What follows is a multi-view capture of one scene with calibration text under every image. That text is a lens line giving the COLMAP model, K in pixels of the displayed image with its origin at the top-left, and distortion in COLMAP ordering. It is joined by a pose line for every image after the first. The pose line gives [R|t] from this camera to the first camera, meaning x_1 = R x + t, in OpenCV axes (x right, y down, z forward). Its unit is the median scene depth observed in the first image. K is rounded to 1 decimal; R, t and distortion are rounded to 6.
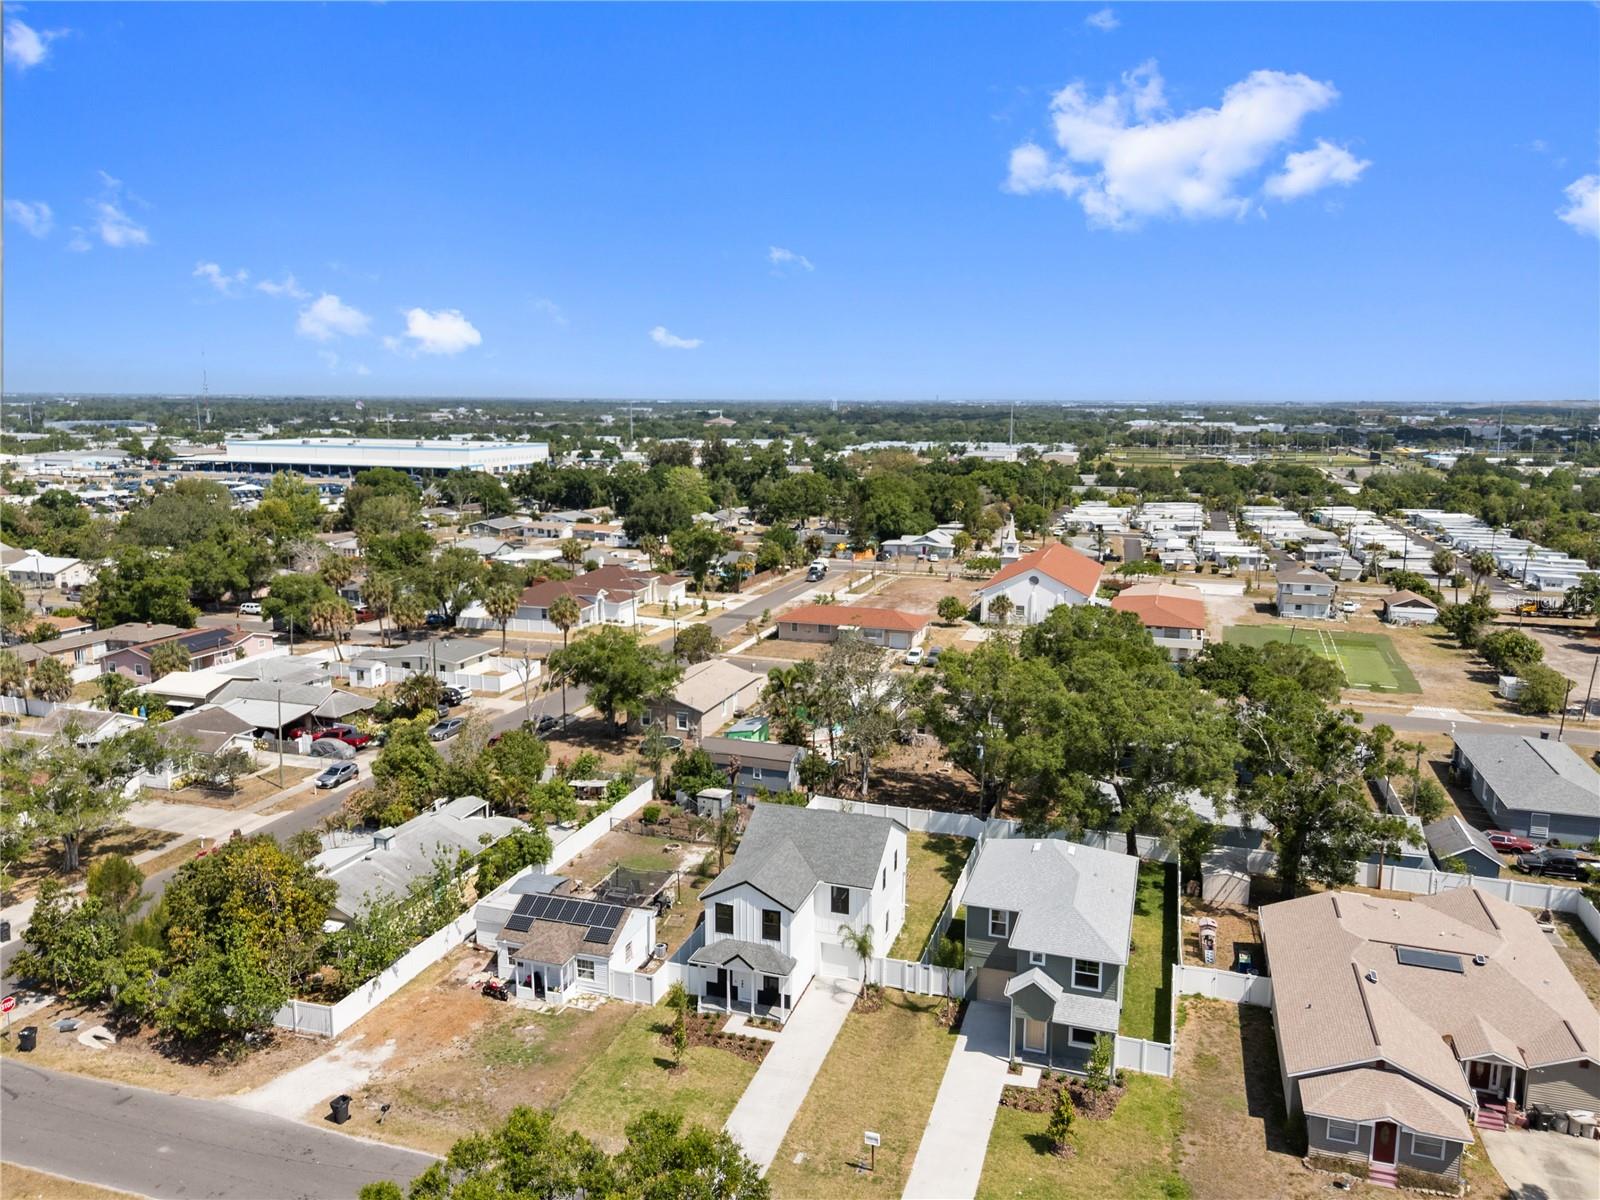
lens RADIAL K [[1177.2, 0, 795.3], [0, 1177.2, 601.2], [0, 0, 1]] dist [0.076064, -0.067764]
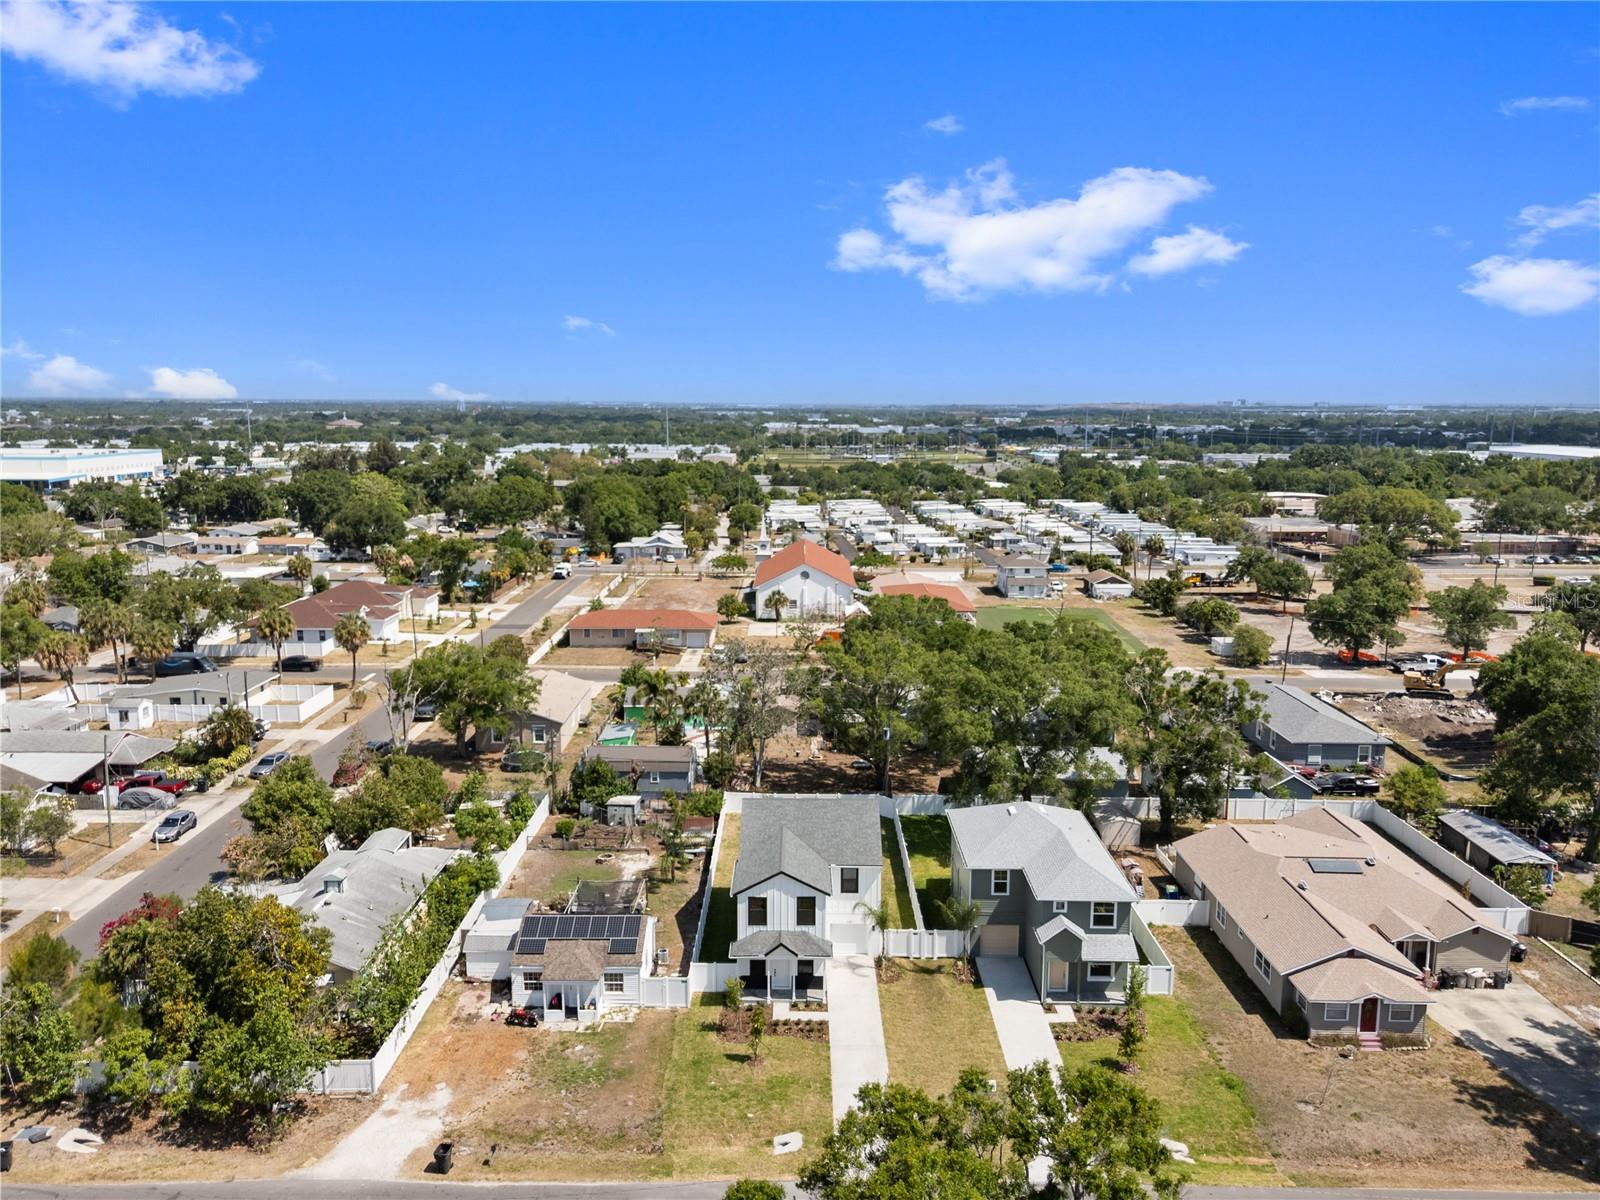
lens RADIAL K [[1177.2, 0, 795.9], [0, 1177.2, 600.7], [0, 0, 1]] dist [0.076064, -0.067764]
pose [[0.952254, -0.052237, 0.300806, -0.303099], [0.052846, 0.998584, 0.006118, -0.004507], [-0.300699, 0.010071, 0.953666, 0.010559]]
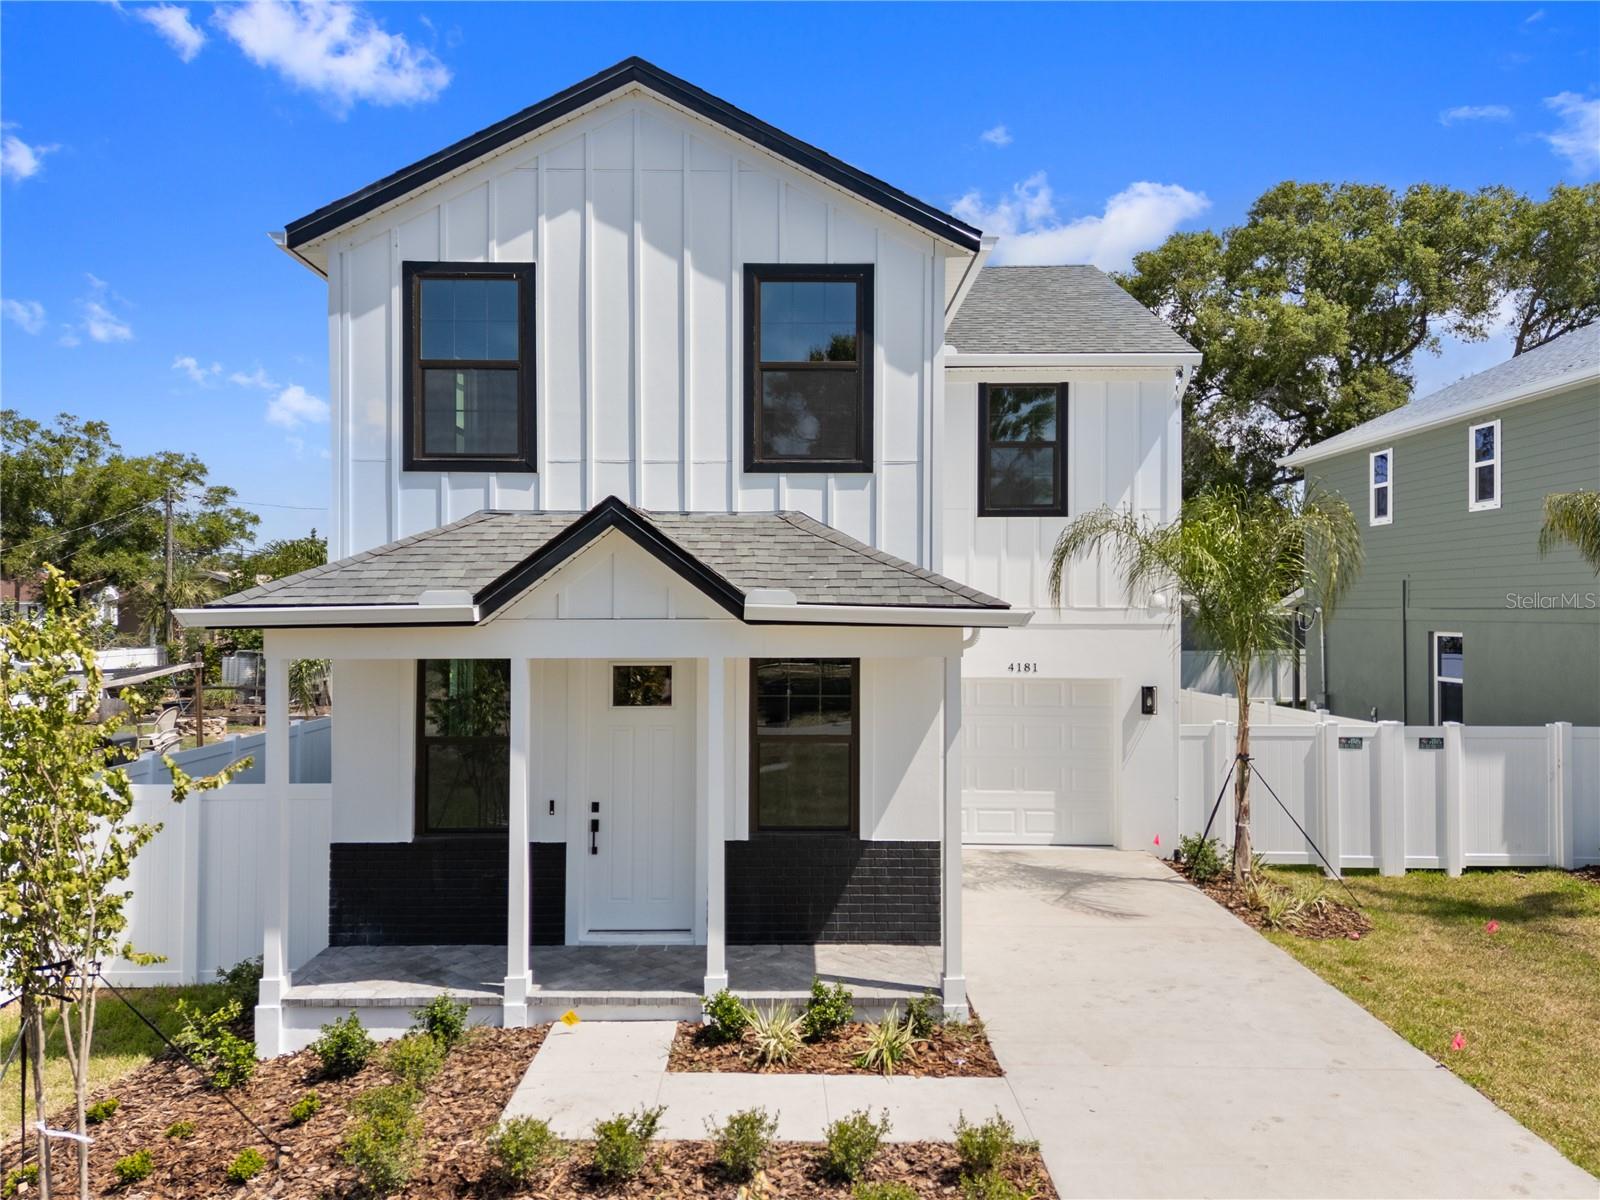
lens RADIAL K [[1177.2, 0, 802.2], [0, 1177.2, 596.4], [0, 0, 1]] dist [0.076064, -0.067764]
pose [[0.947190, 0.001551, 0.320671, -0.064132], [0.055352, 0.984188, -0.168258, 0.303616], [-0.315861, 0.177122, 0.932126, 0.803765]]
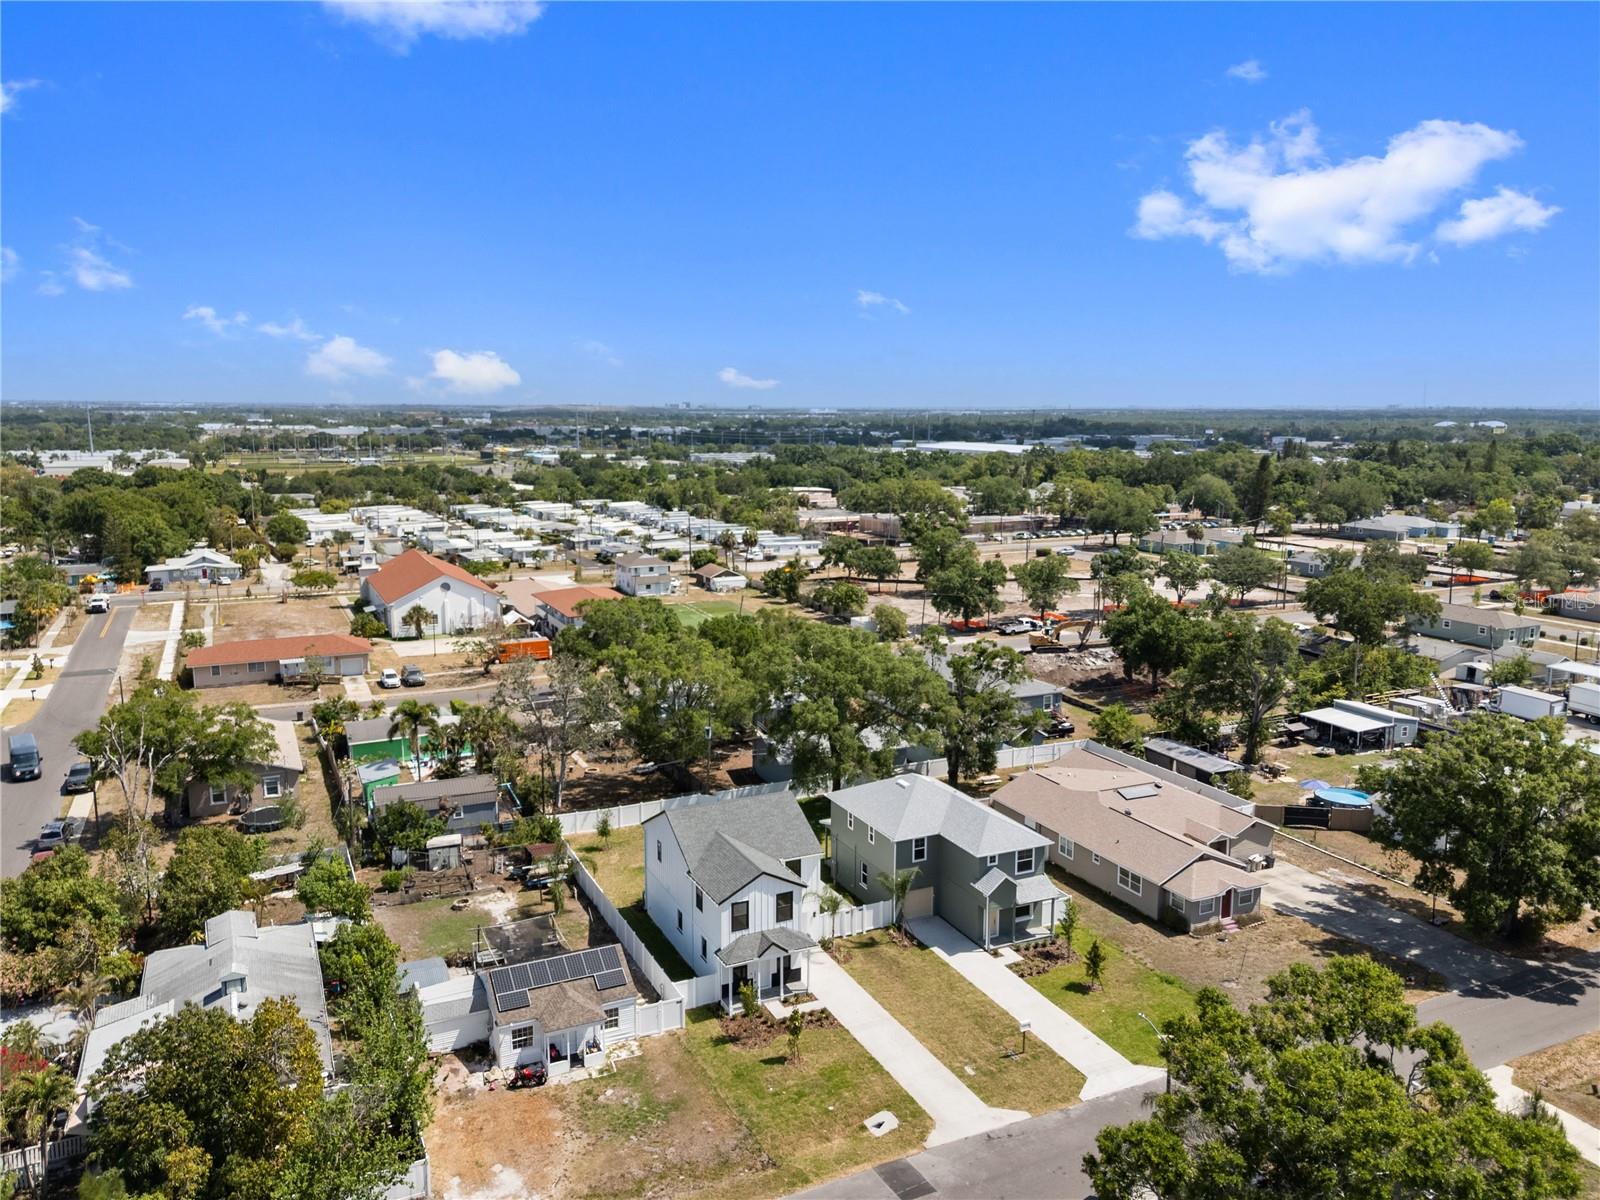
lens RADIAL K [[1177.2, 0, 794.5], [0, 1177.2, 608.6], [0, 0, 1]] dist [0.076064, -0.067764]
pose [[0.725365, -0.120114, 0.677803, -0.643328], [0.117512, 0.991812, 0.050003, -0.037510], [-0.678260, 0.043380, 0.733541, 0.197862]]
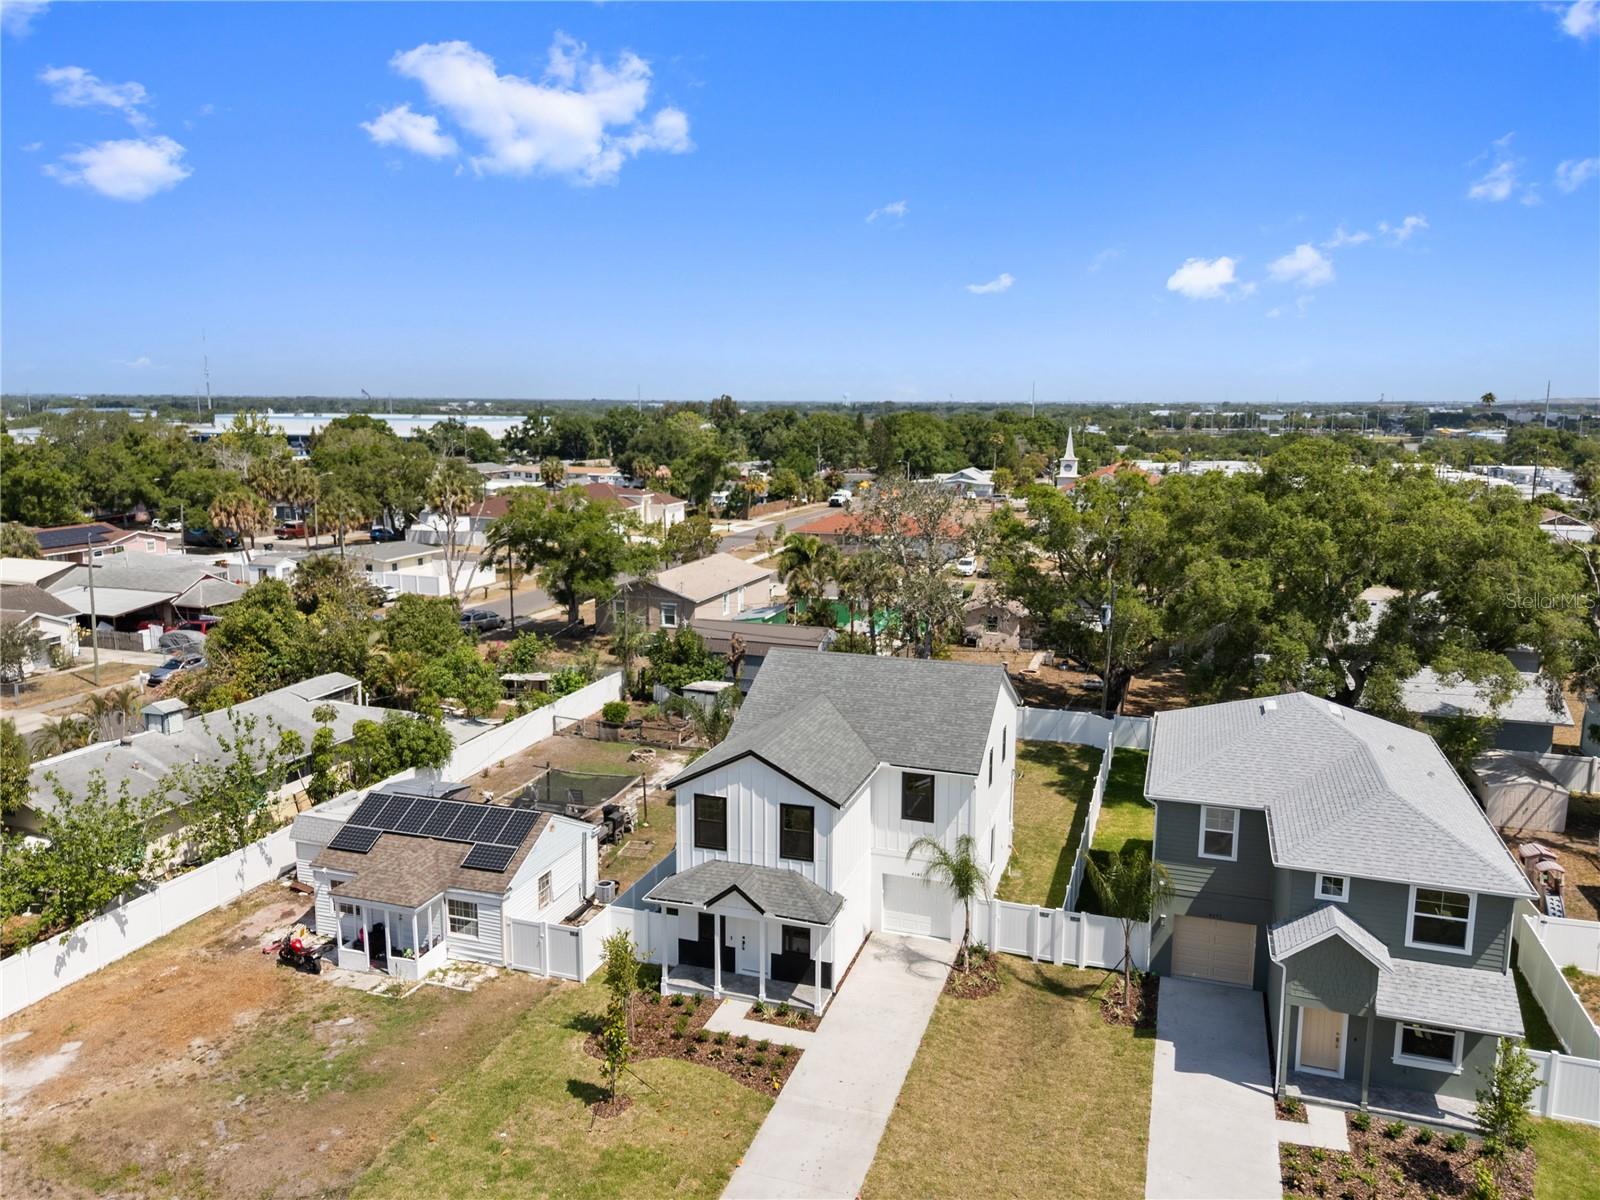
lens RADIAL K [[1177.2, 0, 798.5], [0, 1177.2, 597.4], [0, 0, 1]] dist [0.076064, -0.067764]
pose [[0.999971, 0.002325, -0.007241, -0.014830], [-0.002363, 0.999984, -0.005210, 0.156890], [0.007229, 0.005227, 0.999960, 0.427998]]
